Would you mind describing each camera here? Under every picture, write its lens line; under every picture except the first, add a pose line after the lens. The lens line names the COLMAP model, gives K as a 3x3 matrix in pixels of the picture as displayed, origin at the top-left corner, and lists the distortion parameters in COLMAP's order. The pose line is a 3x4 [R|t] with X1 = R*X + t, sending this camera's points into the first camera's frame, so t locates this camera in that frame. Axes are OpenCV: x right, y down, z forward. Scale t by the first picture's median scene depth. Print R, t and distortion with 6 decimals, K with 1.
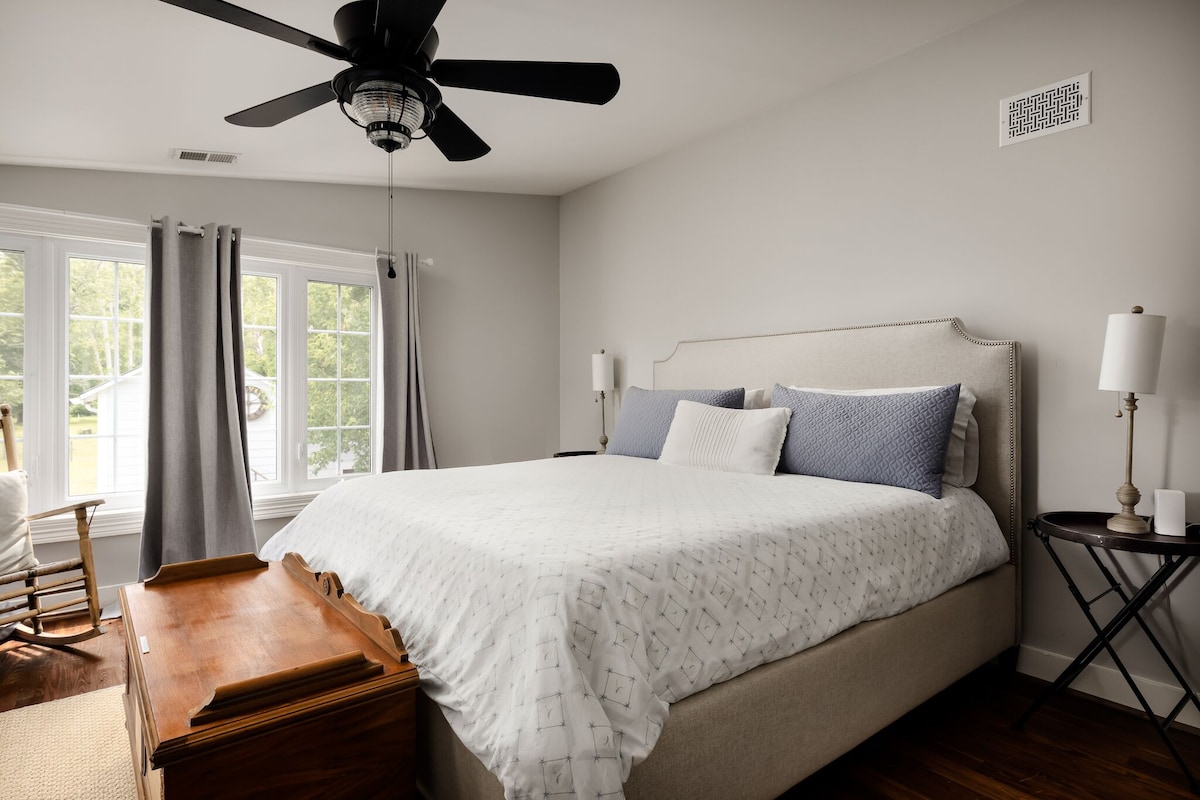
lens RADIAL K [[636.0, 0, 598.3], [0, 636.0, 400.1], [0, 0, 1]] dist [-0.000621, 0.000347]
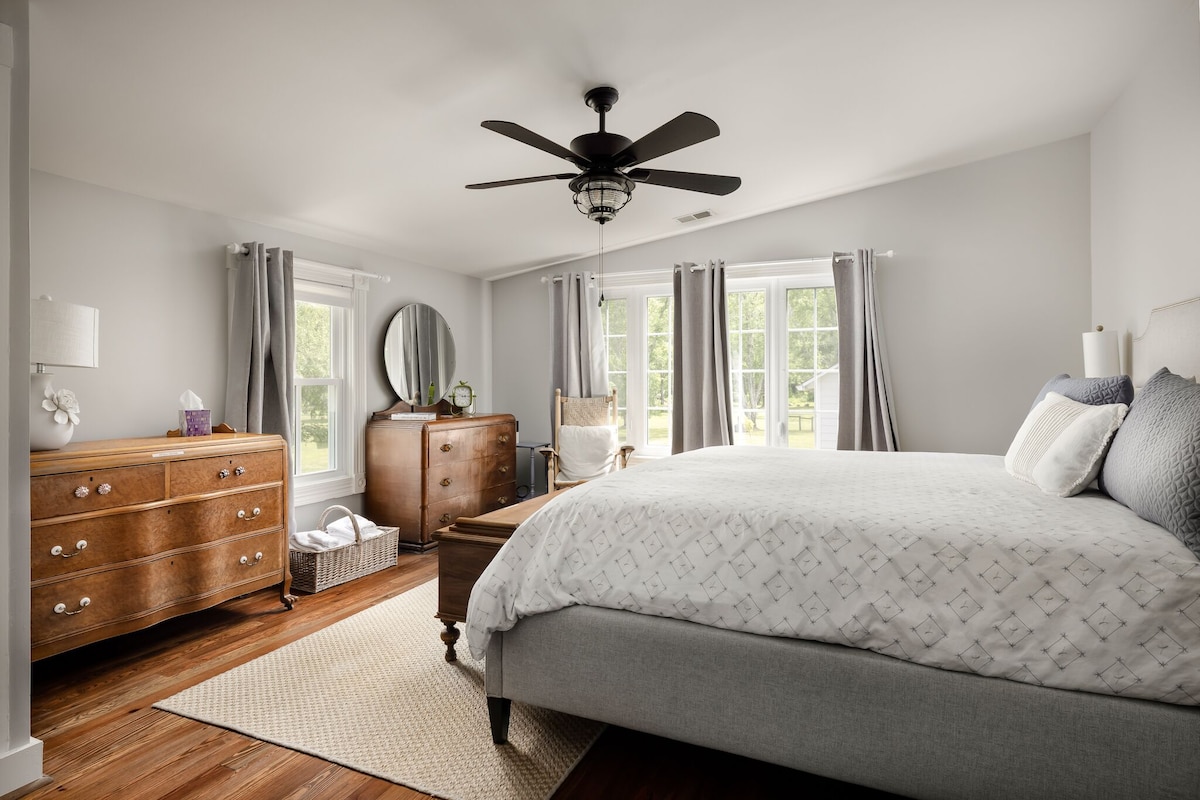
lens RADIAL K [[636.0, 0, 601.1], [0, 636.0, 387.9], [0, 0, 1]] dist [-0.000621, 0.000347]
pose [[0.457914, 0.010908, -0.888930, 1.045336], [-0.013322, 0.999897, 0.005407, -0.003664], [0.888897, 0.009366, 0.458012, 0.296933]]
